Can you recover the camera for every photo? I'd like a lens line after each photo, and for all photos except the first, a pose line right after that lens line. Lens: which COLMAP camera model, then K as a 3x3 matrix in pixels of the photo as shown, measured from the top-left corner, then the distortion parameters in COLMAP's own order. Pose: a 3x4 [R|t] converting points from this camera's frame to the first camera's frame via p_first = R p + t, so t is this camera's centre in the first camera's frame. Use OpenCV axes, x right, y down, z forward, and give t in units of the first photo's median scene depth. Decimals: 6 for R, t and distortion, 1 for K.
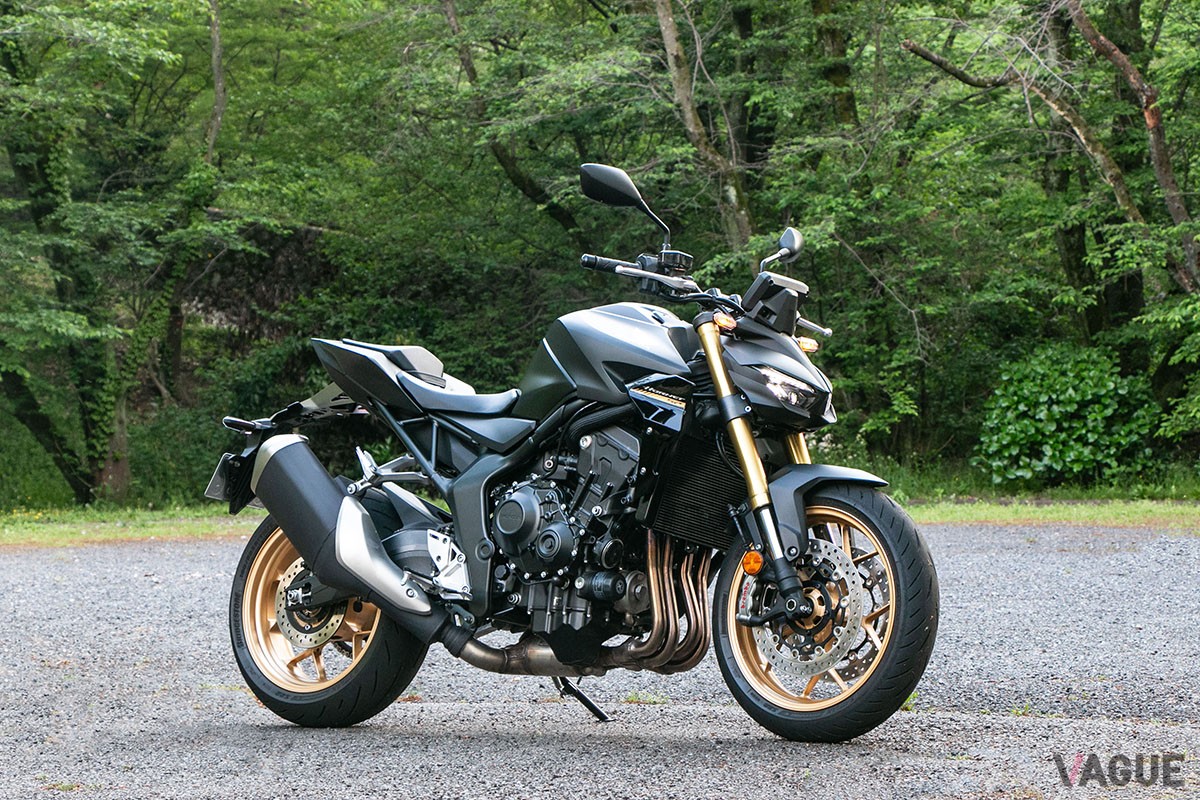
lens RADIAL K [[3443.1, 0, 600.0], [0, 3443.1, 400.0], [0, 0, 1]] dist [0.030343, 0.070665]
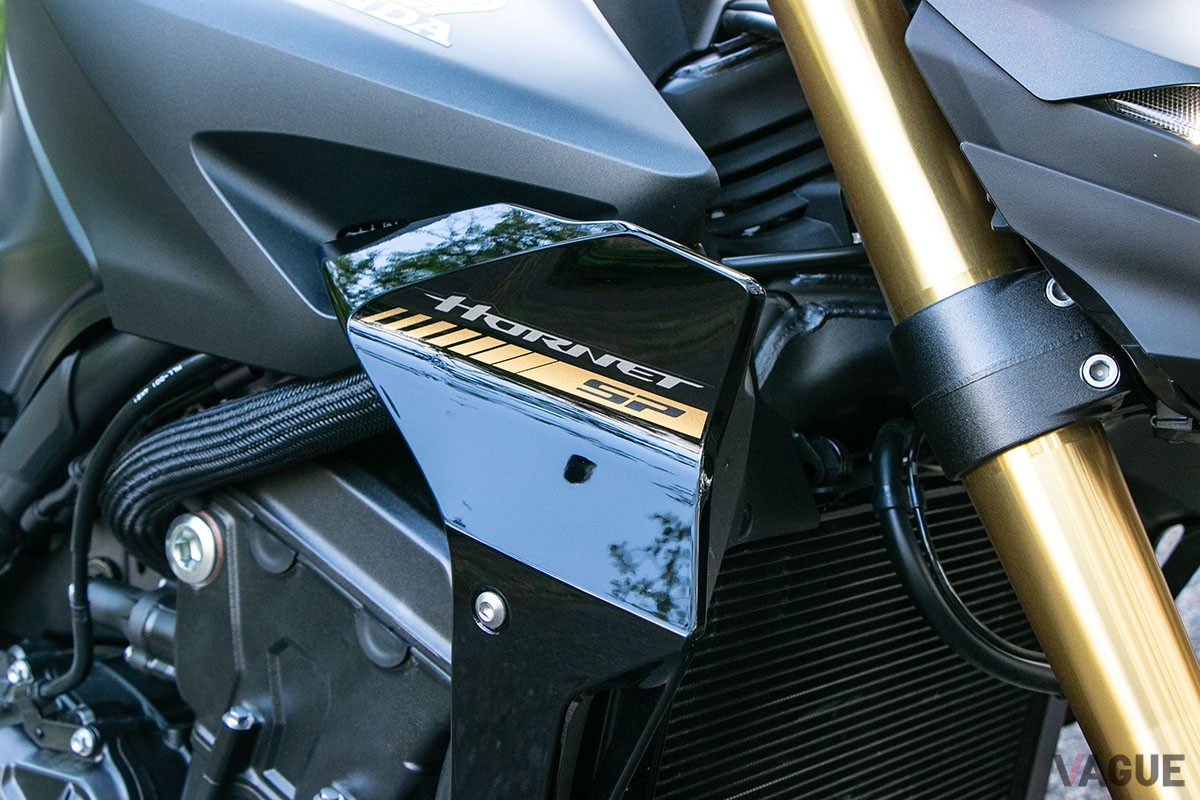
lens RADIAL K [[1915.5, 0, 600.0], [0, 1915.5, 400.0], [0, 0, 1]] dist [0.023192, 0.053583]
pose [[0.993791, -0.110133, -0.015787, 0.021145], [0.110529, 0.961055, 0.253290, -0.020673], [-0.012723, -0.253462, 0.967262, 0.901241]]
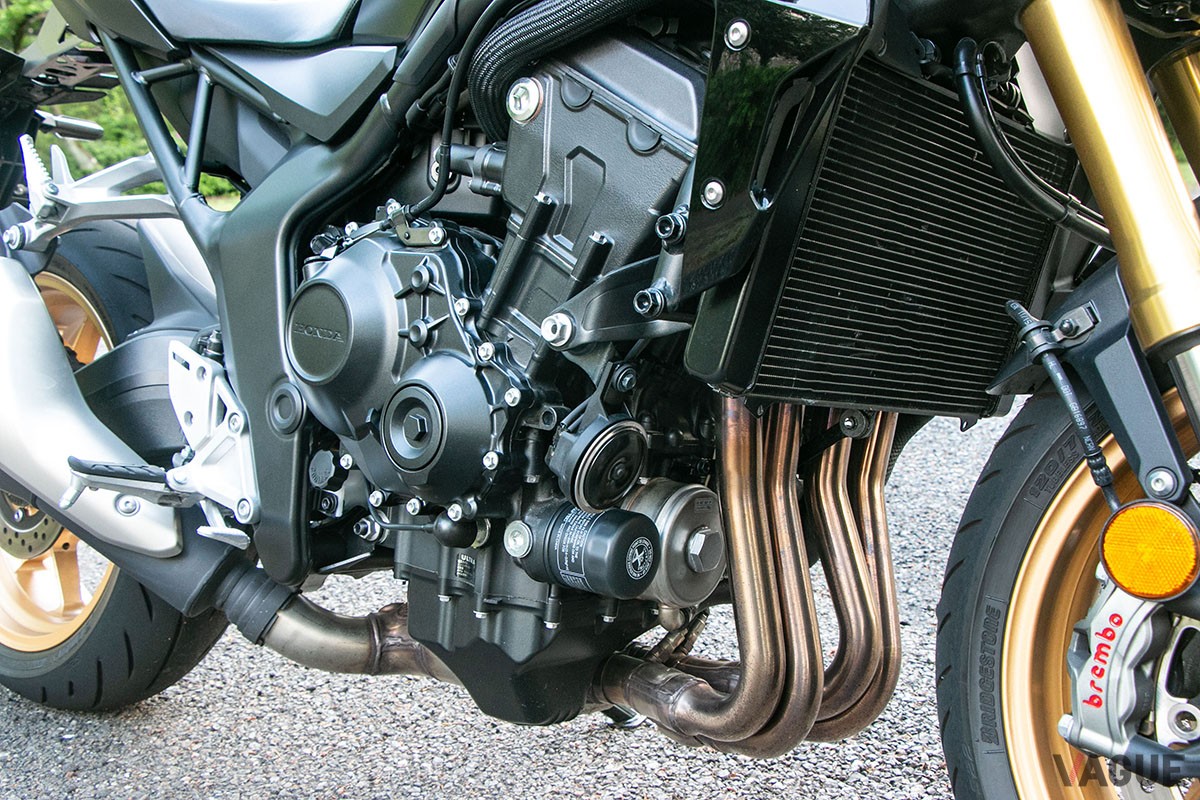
lens RADIAL K [[1339.9, 0, 599.7], [0, 1339.9, 421.1], [0, 0, 1]] dist [0.014695, 0.044757]
pose [[0.998457, -0.012639, -0.054066, 0.008990], [0.023707, 0.977568, 0.209281, 0.015541], [0.050208, -0.210240, 0.976360, 0.877320]]
